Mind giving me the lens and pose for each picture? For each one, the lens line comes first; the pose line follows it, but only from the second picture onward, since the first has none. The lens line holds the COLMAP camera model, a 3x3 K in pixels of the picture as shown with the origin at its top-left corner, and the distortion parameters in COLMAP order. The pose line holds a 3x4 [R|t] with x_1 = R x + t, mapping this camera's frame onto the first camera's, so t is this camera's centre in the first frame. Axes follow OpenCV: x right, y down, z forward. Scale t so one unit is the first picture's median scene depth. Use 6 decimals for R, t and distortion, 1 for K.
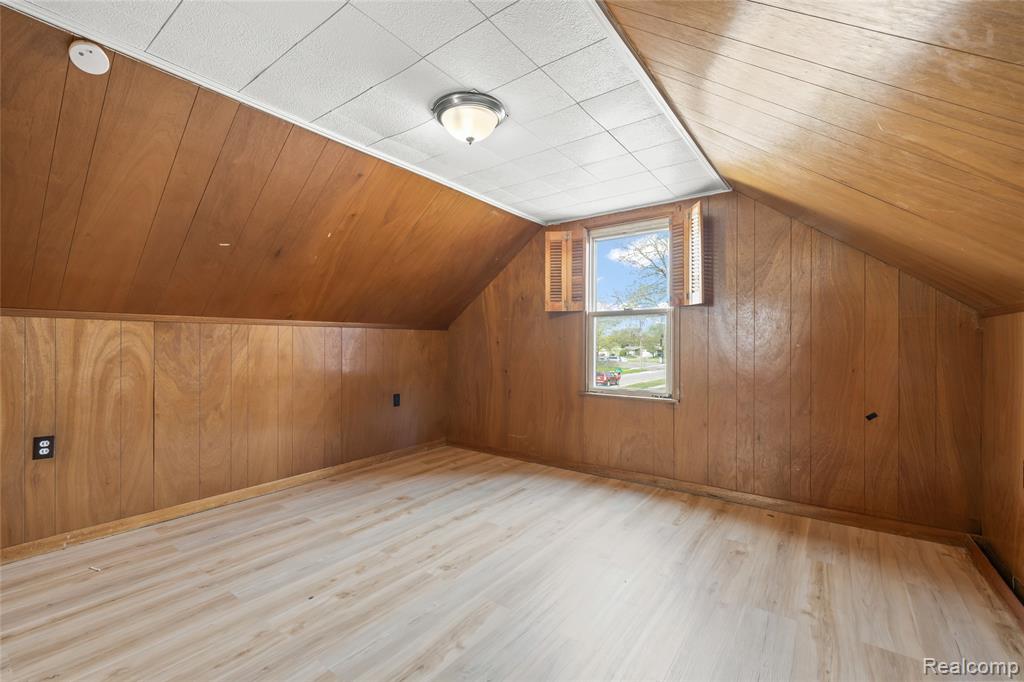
lens RADIAL K [[430.1, 0, 512.8], [0, 430.1, 344.1], [0, 0, 1]] dist [-0.000029, -0.000258]
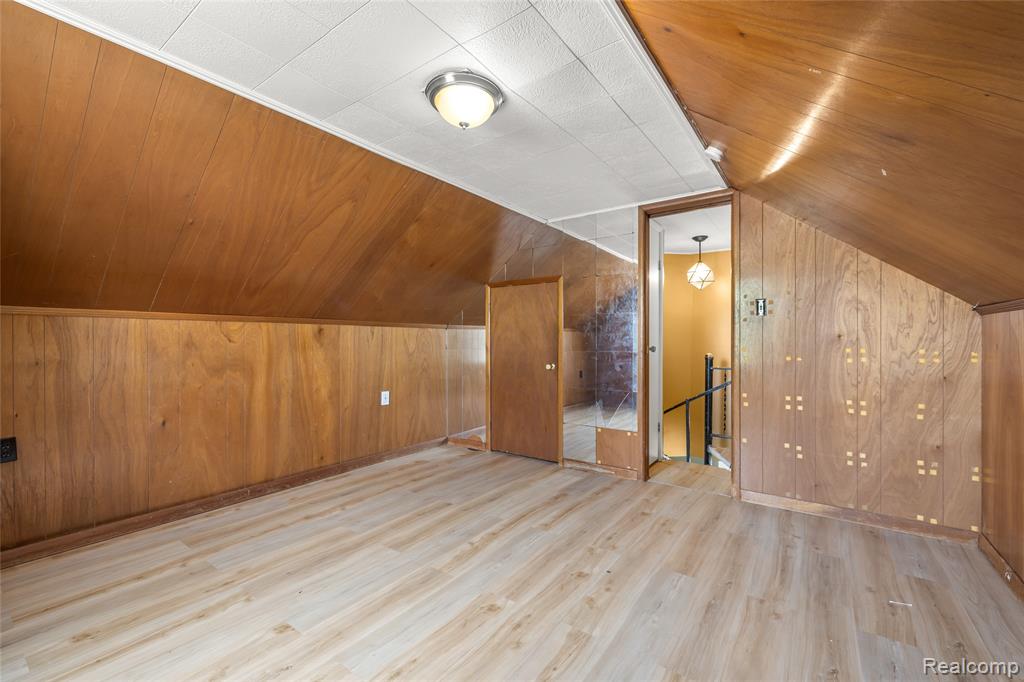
lens RADIAL K [[430.1, 0, 513.0], [0, 430.1, 340.9], [0, 0, 1]] dist [-0.000029, -0.000258]
pose [[-0.999932, -0.001223, -0.011596, -0.197215], [-0.001193, 0.999996, -0.002648, 0.000714], [0.011599, -0.002634, -0.999929, 1.976201]]
